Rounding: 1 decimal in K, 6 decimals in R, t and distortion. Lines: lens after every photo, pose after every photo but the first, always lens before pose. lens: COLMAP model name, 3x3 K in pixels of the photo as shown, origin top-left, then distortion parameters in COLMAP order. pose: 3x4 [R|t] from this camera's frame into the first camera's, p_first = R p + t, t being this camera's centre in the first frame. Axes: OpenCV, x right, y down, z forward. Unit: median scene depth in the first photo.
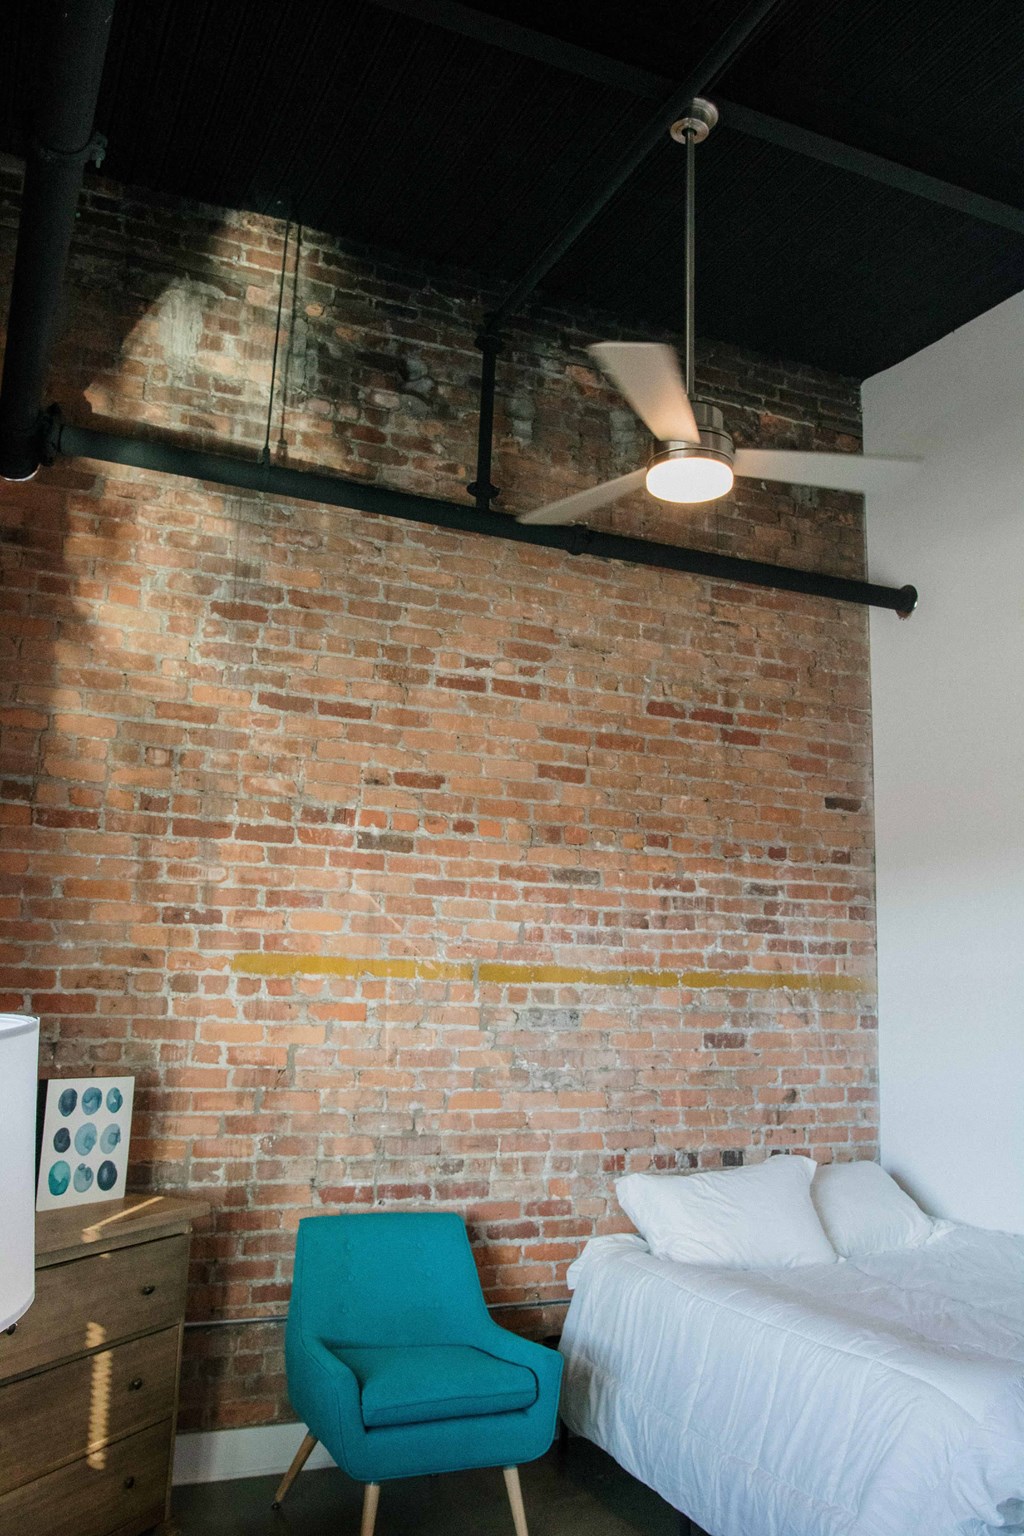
lens RADIAL K [[1279.3, 0, 511.7], [0, 1279.3, 764.3], [0, 0, 1]] dist [-0.081112, 0.069460]
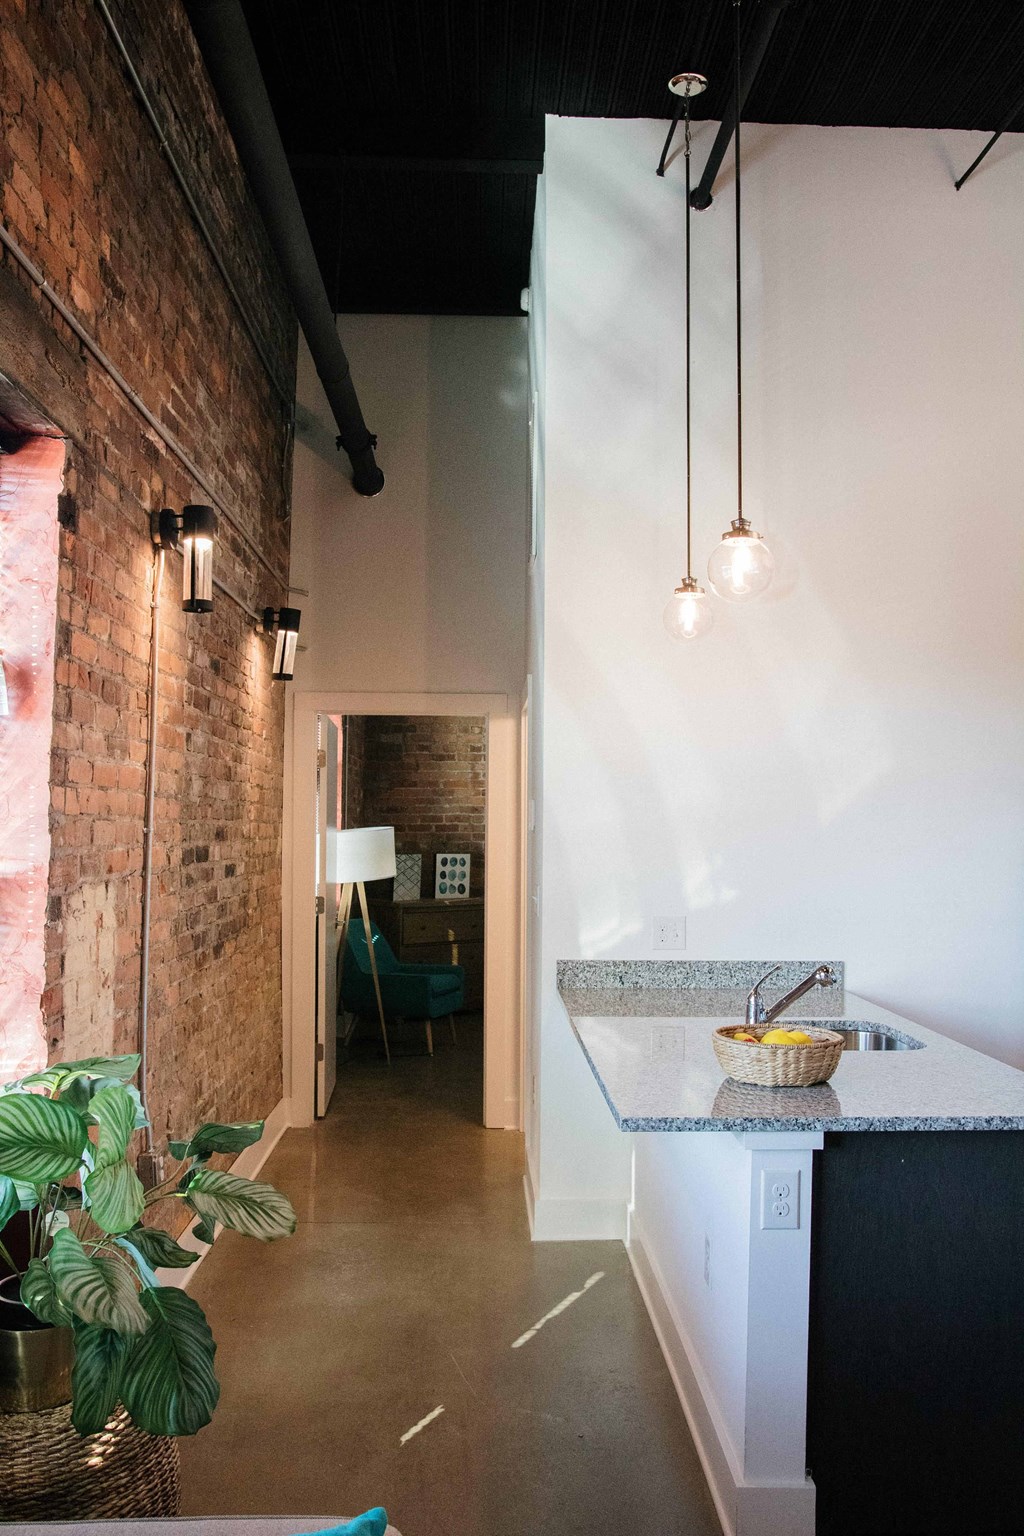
lens RADIAL K [[1279.3, 0, 512.0], [0, 1279.3, 766.6], [0, 0, 1]] dist [-0.081112, 0.069460]
pose [[0.912817, -0.039445, -0.406459, 0.887195], [0.090305, 0.990181, 0.106711, -0.216780], [0.398259, -0.134113, 0.907416, -1.392563]]
